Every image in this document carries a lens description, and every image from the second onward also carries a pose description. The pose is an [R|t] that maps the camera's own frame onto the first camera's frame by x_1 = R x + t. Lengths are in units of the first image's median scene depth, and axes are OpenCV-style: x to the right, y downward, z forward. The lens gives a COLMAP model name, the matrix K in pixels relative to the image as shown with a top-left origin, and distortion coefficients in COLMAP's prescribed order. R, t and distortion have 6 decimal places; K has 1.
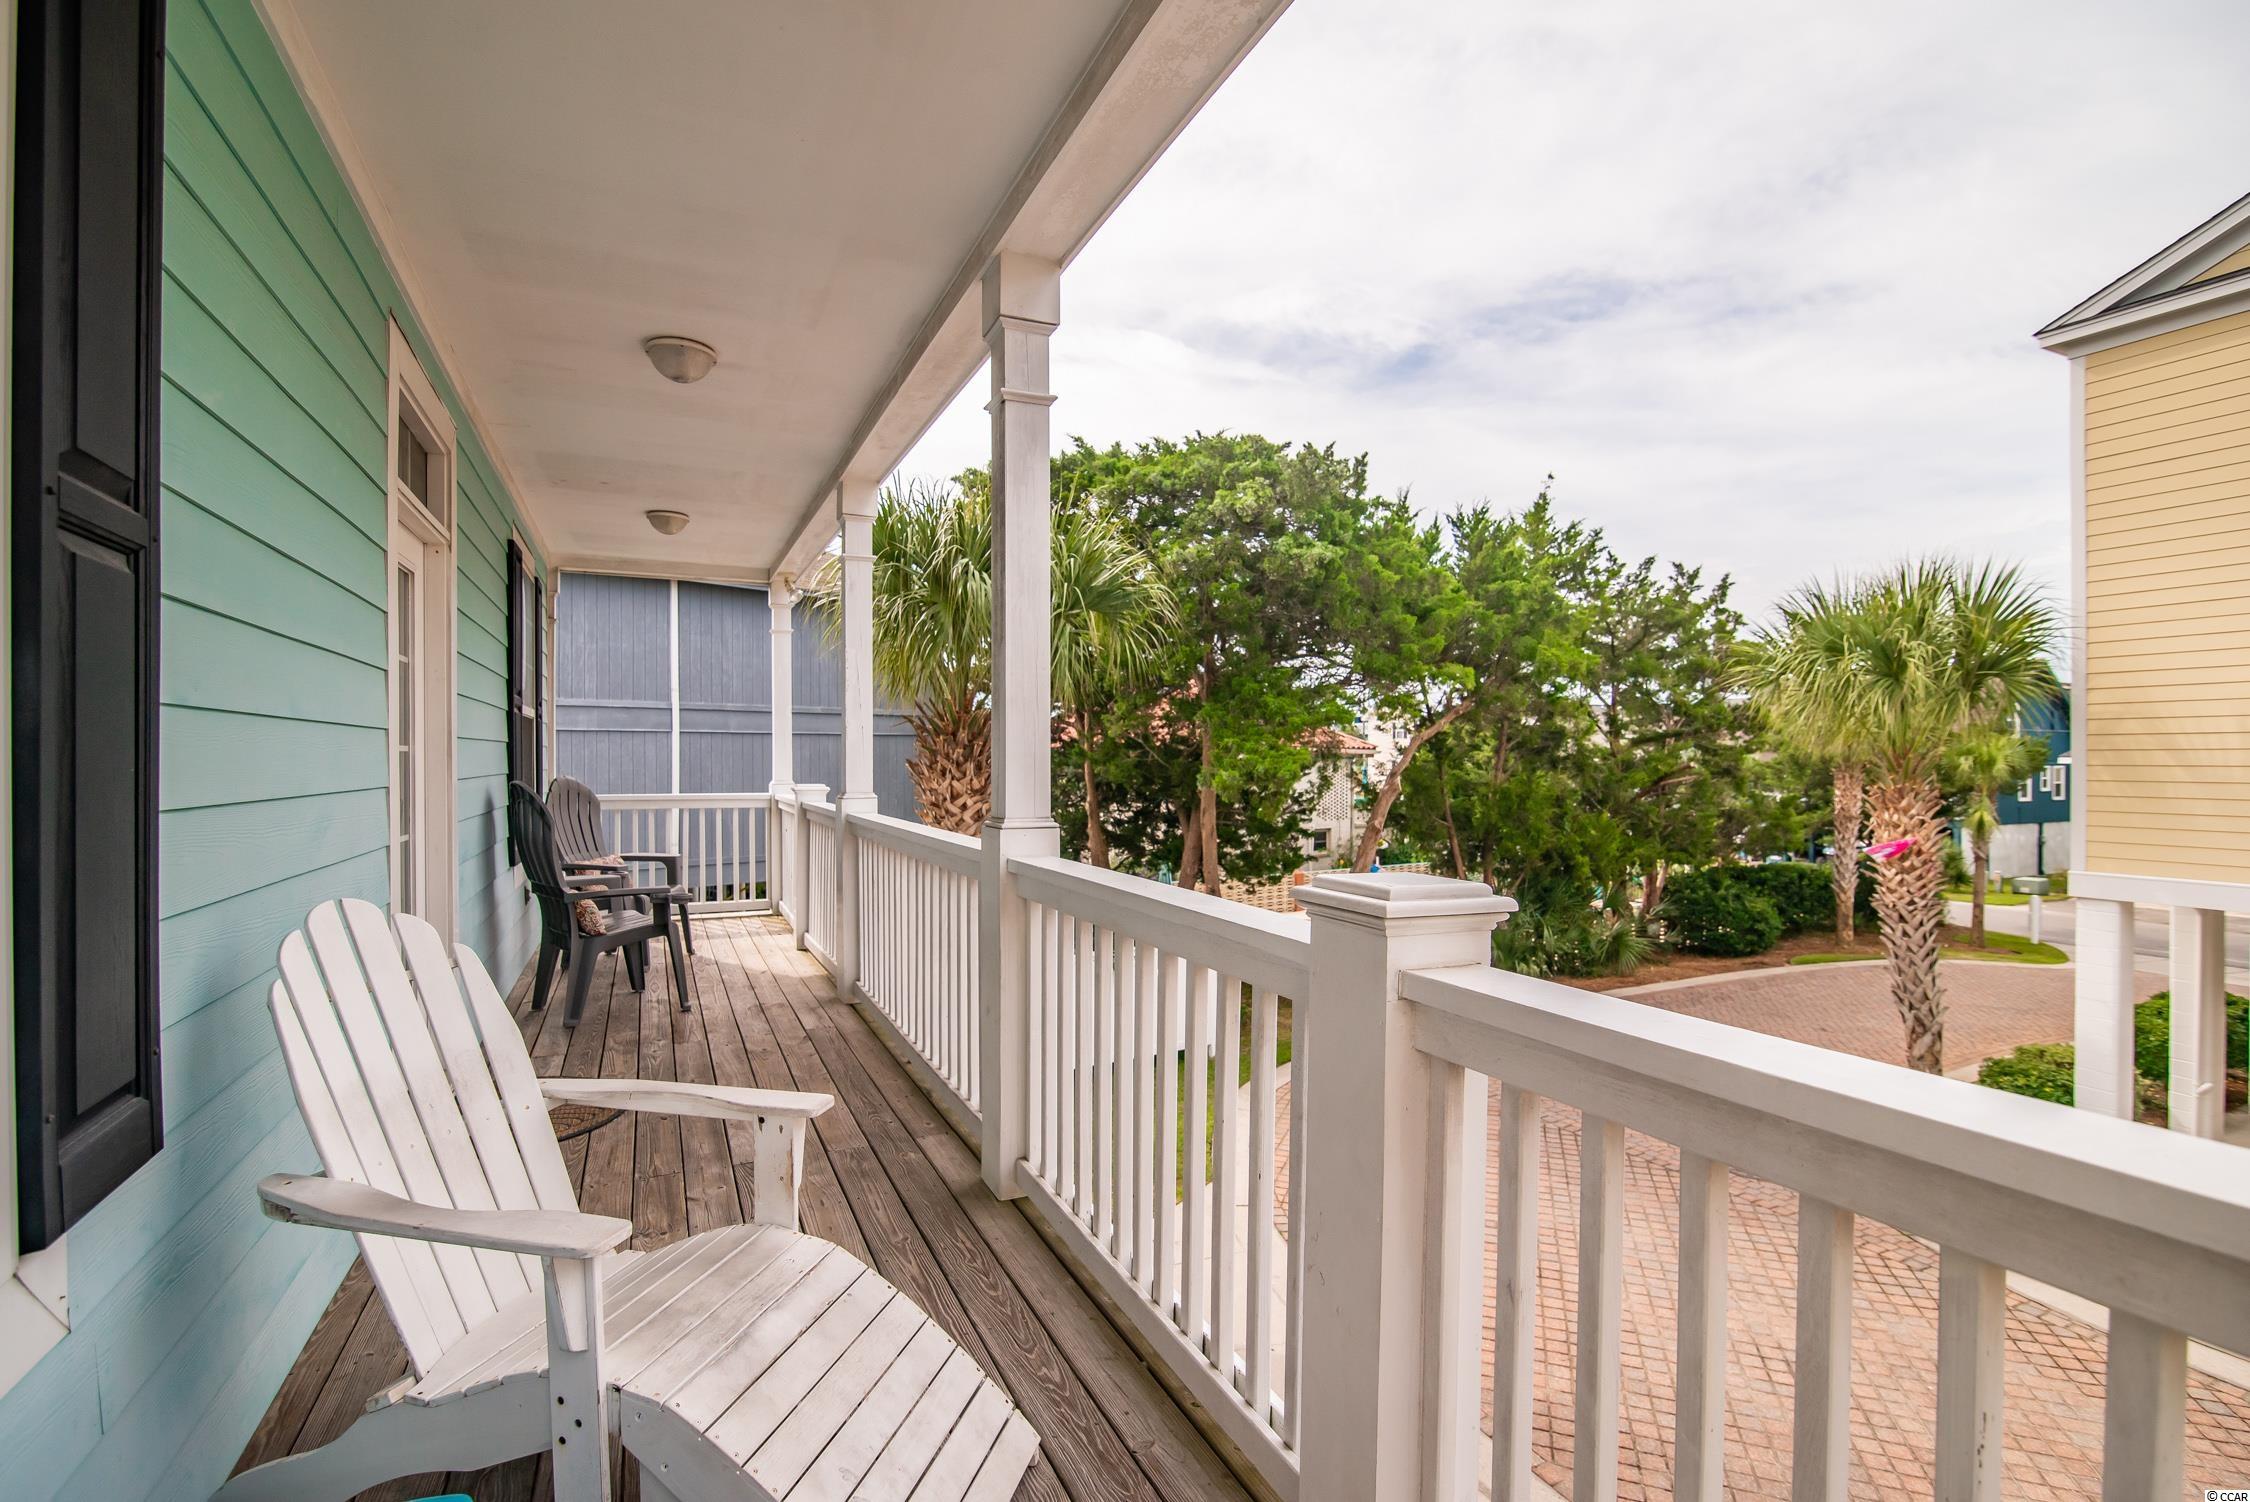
lens RADIAL K [[1044.6, 0, 1125.0], [0, 1044.6, 751.0], [0, 0, 1]] dist [-0.003049, -0.004759]
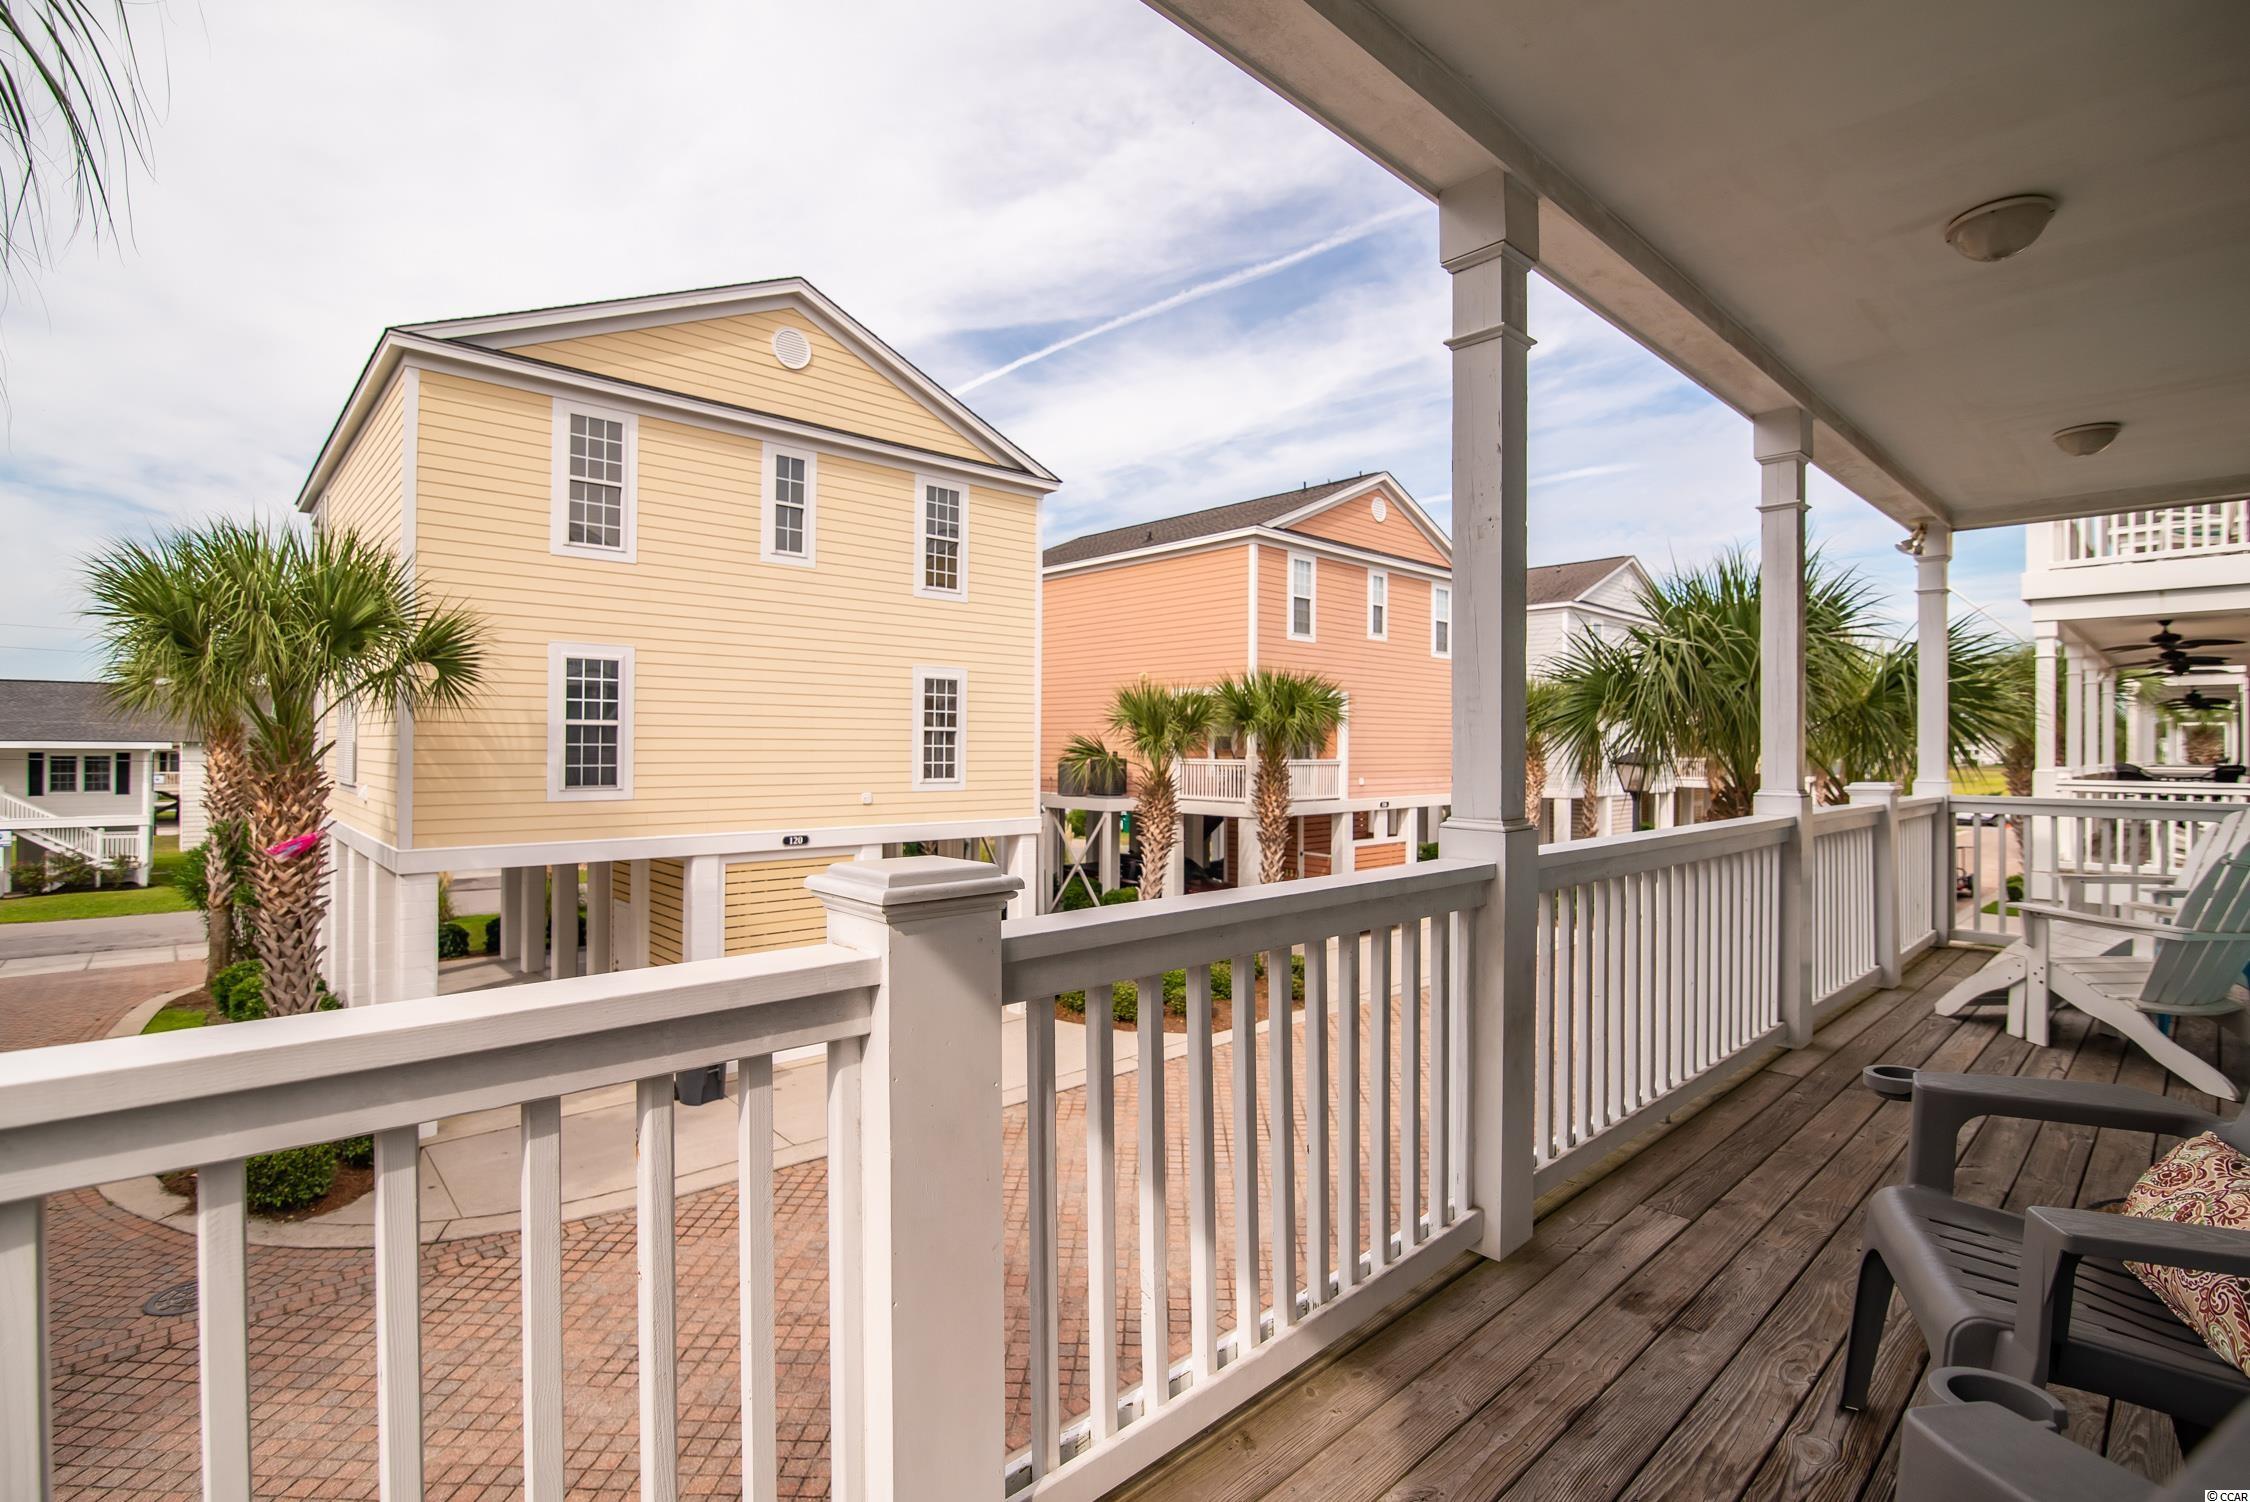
lens RADIAL K [[1046.0, 0, 1129.8], [0, 1046.0, 747.0], [0, 0, 1]] dist [-0.001864, -0.000436]
pose [[-0.327707, 0.001360, 0.944778, -0.358381], [-0.012024, 0.999912, -0.005610, 0.008902], [-0.944703, -0.013198, -0.327662, 0.714800]]
